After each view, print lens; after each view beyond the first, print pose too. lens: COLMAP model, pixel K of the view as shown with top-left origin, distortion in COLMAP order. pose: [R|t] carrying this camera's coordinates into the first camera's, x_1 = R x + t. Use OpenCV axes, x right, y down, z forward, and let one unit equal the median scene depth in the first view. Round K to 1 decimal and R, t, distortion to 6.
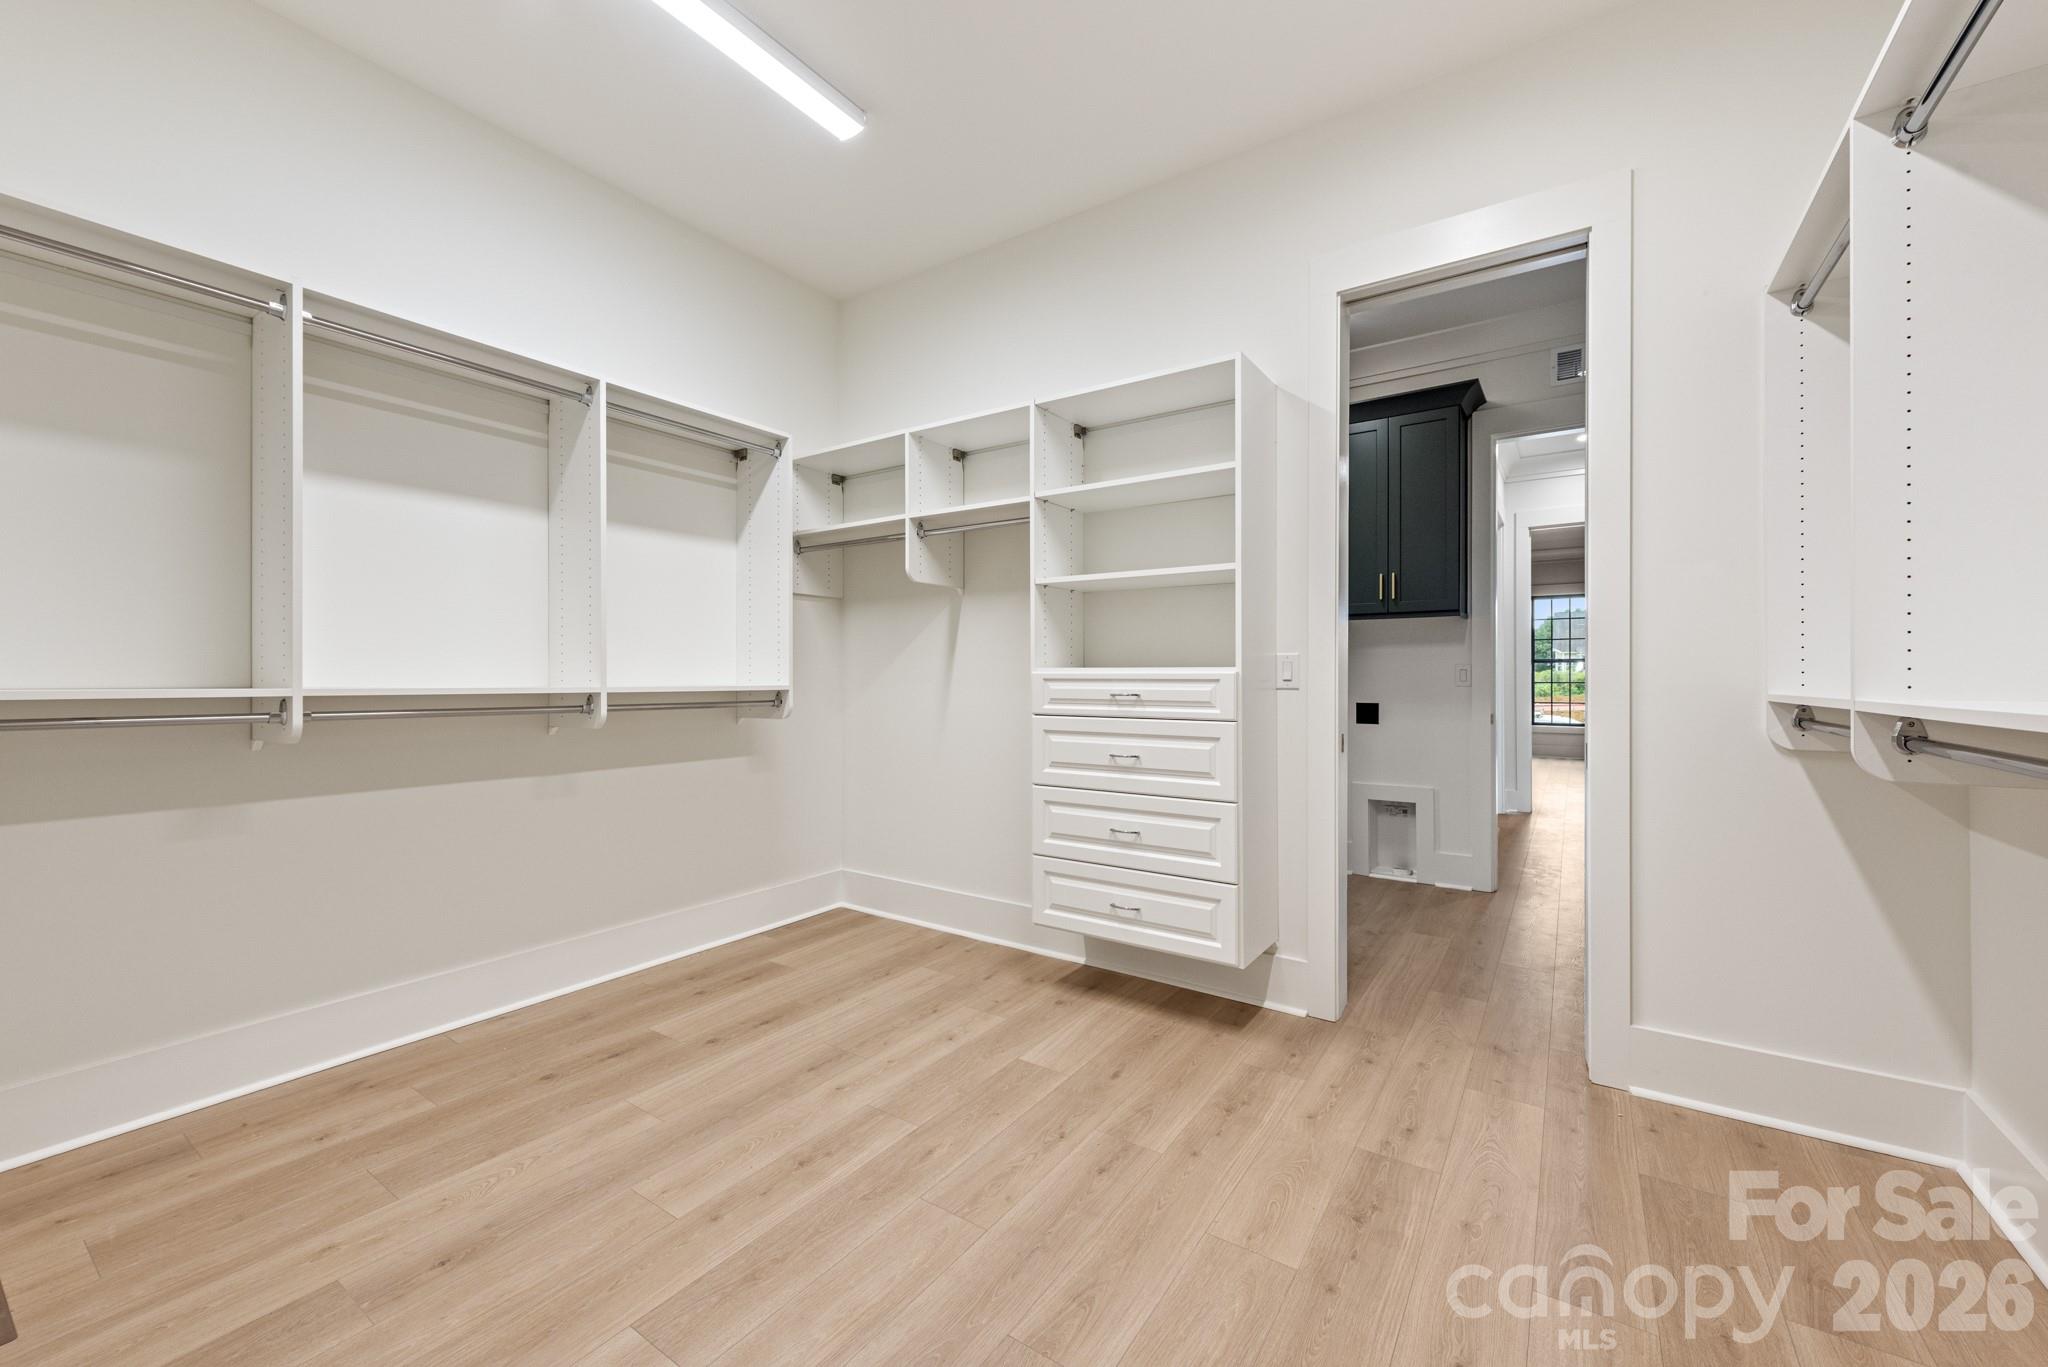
lens RADIAL K [[802.5, 0, 1030.5], [0, 802.5, 680.1], [0, 0, 1]] dist [0.007481, -0.002251]
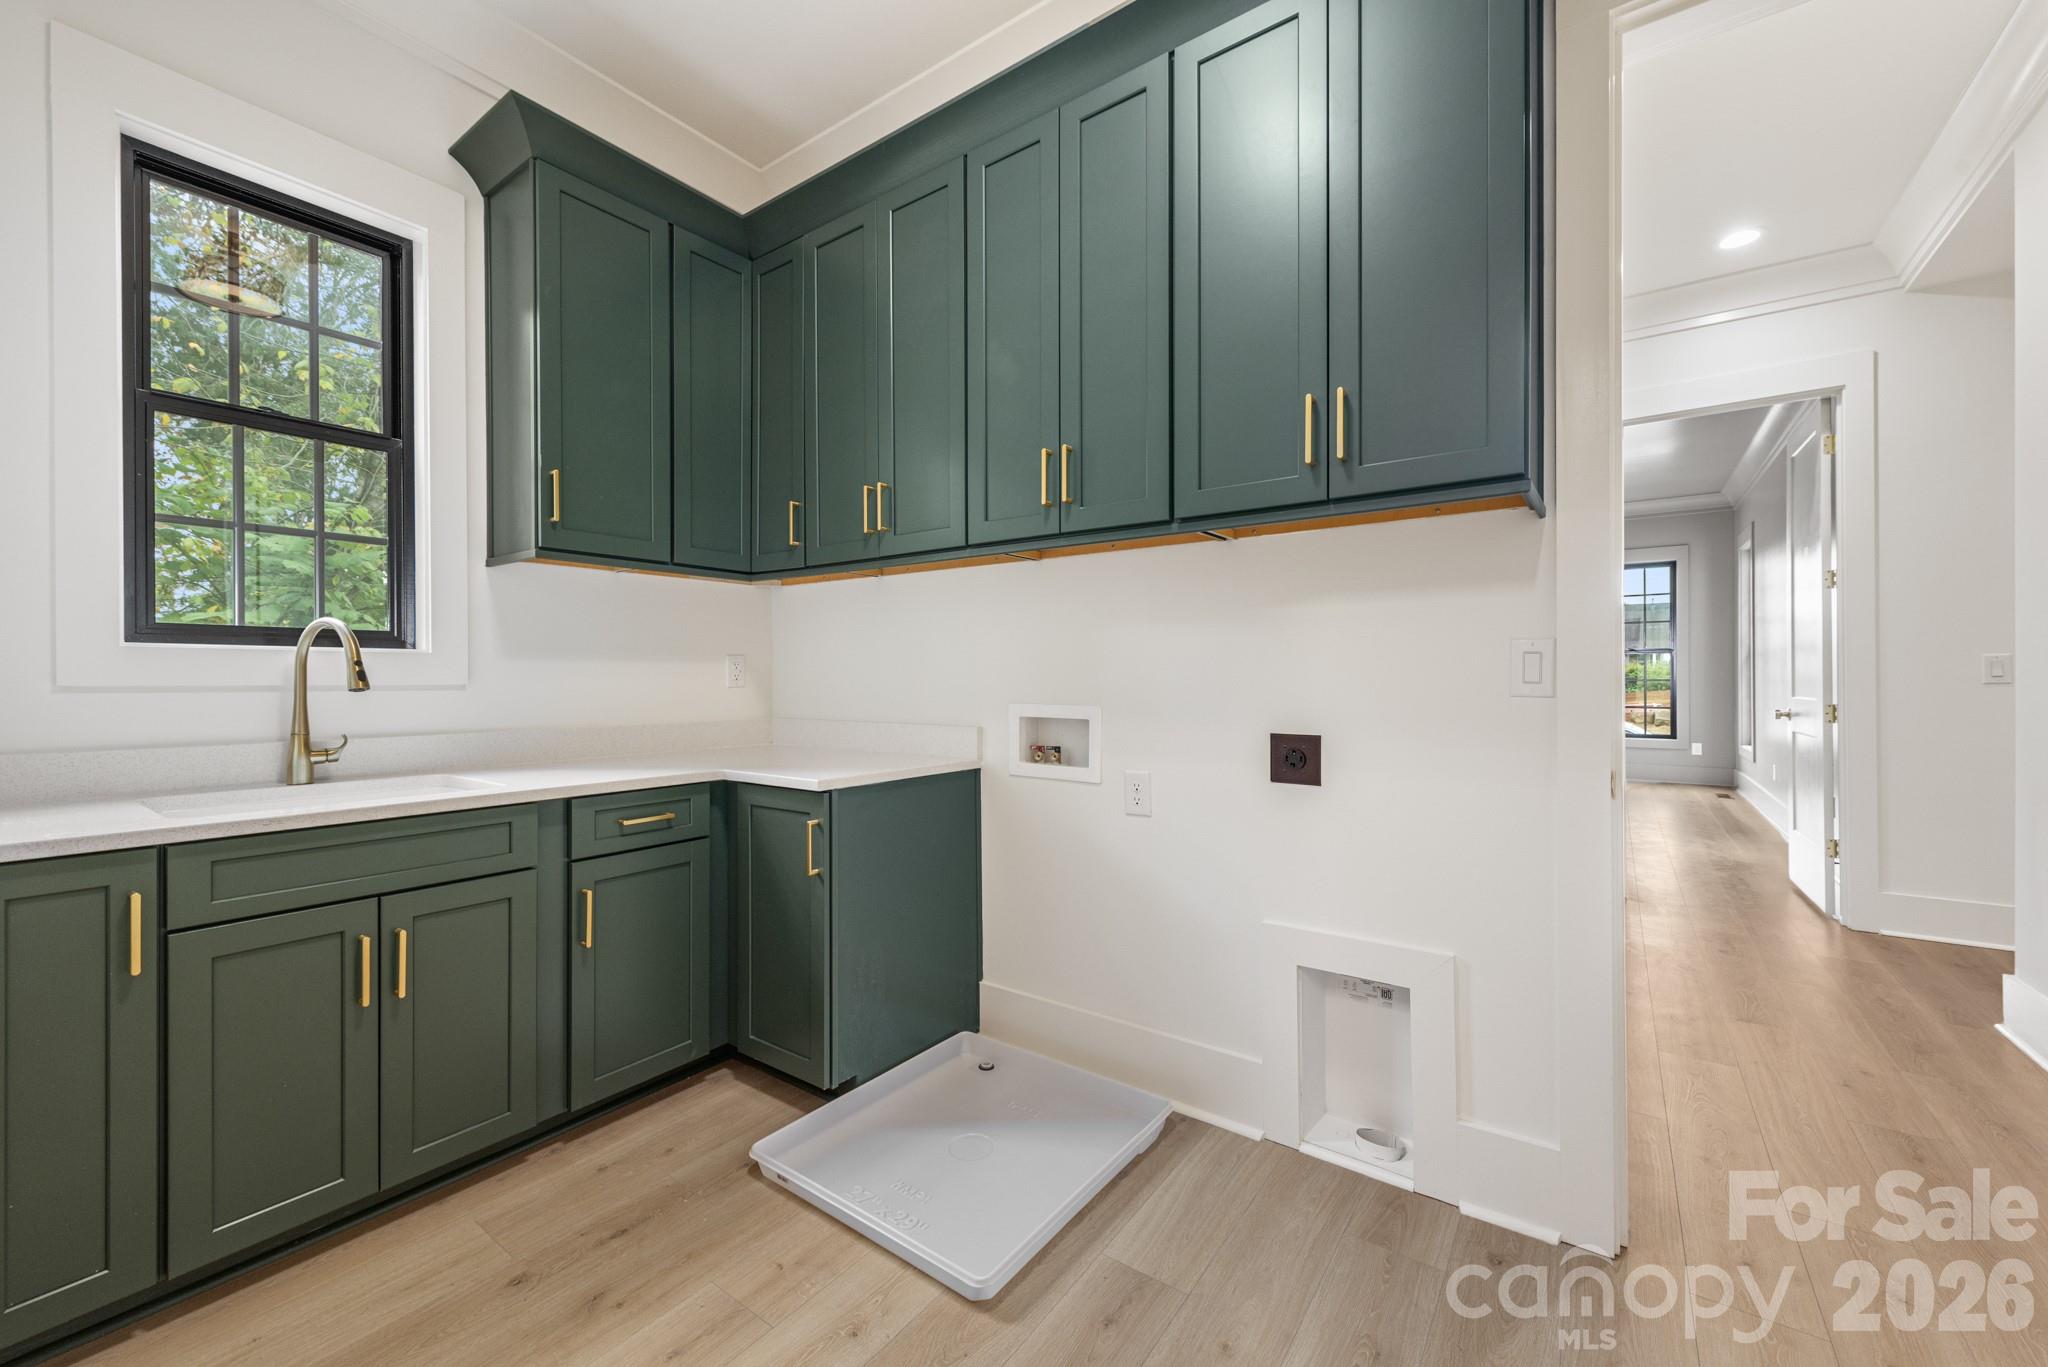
lens RADIAL K [[802.5, 0, 1032.5], [0, 802.5, 681.4], [0, 0, 1]] dist [0.007481, -0.002251]
pose [[0.998654, 0.002674, -0.051792, 0.303382], [-0.002158, 0.999948, 0.010009, -0.002733], [0.051816, -0.009884, 0.998608, 0.575959]]
